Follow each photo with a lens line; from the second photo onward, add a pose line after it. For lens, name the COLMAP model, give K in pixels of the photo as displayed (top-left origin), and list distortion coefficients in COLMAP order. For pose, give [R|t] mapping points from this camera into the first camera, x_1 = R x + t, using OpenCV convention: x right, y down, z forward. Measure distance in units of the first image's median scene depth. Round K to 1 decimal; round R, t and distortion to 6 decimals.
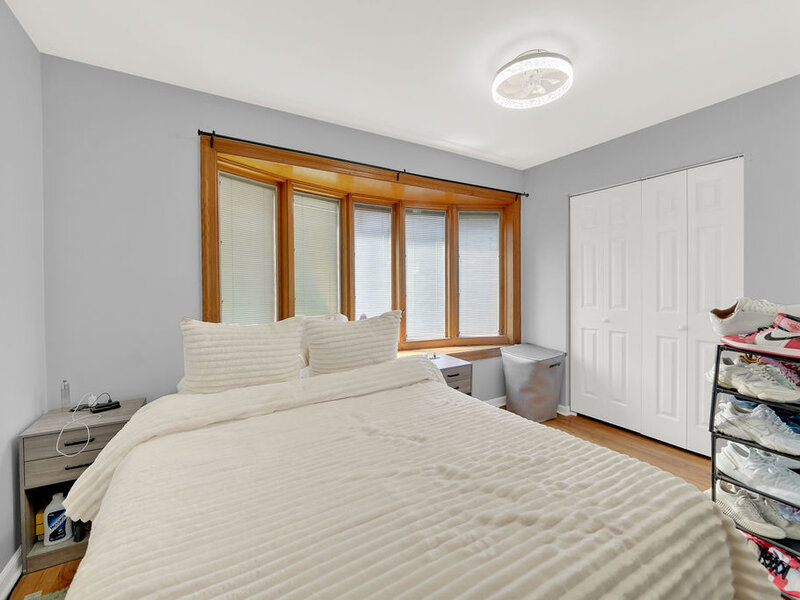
lens RADIAL K [[352.2, 0, 399.8], [0, 352.2, 292.1], [0, 0, 1]] dist [-0.005039, -0.000554]
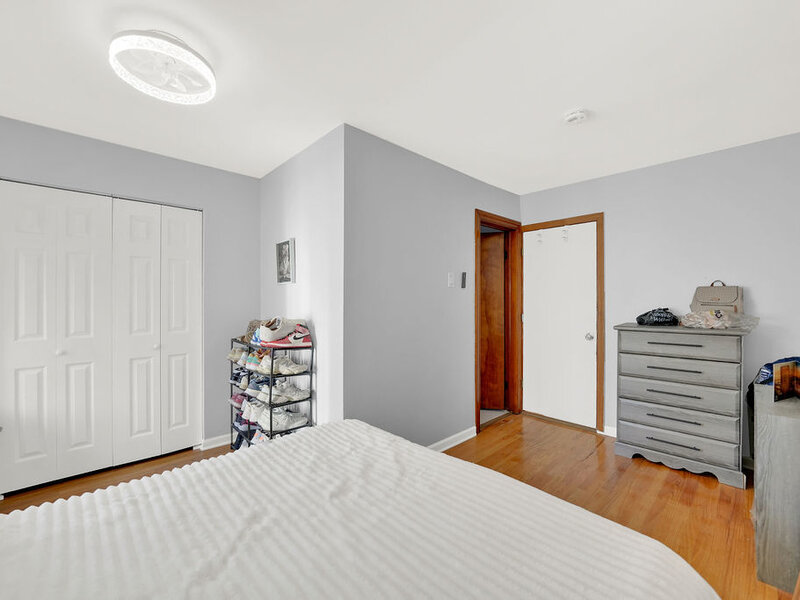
lens RADIAL K [[352.2, 0, 398.8], [0, 352.2, 303.9], [0, 0, 1]] dist [-0.005039, -0.000554]
pose [[-0.251667, 0.001846, 0.967812, -0.445867], [0.018564, 0.999823, 0.002920, -0.021908], [-0.967636, 0.018701, -0.251657, 0.524567]]
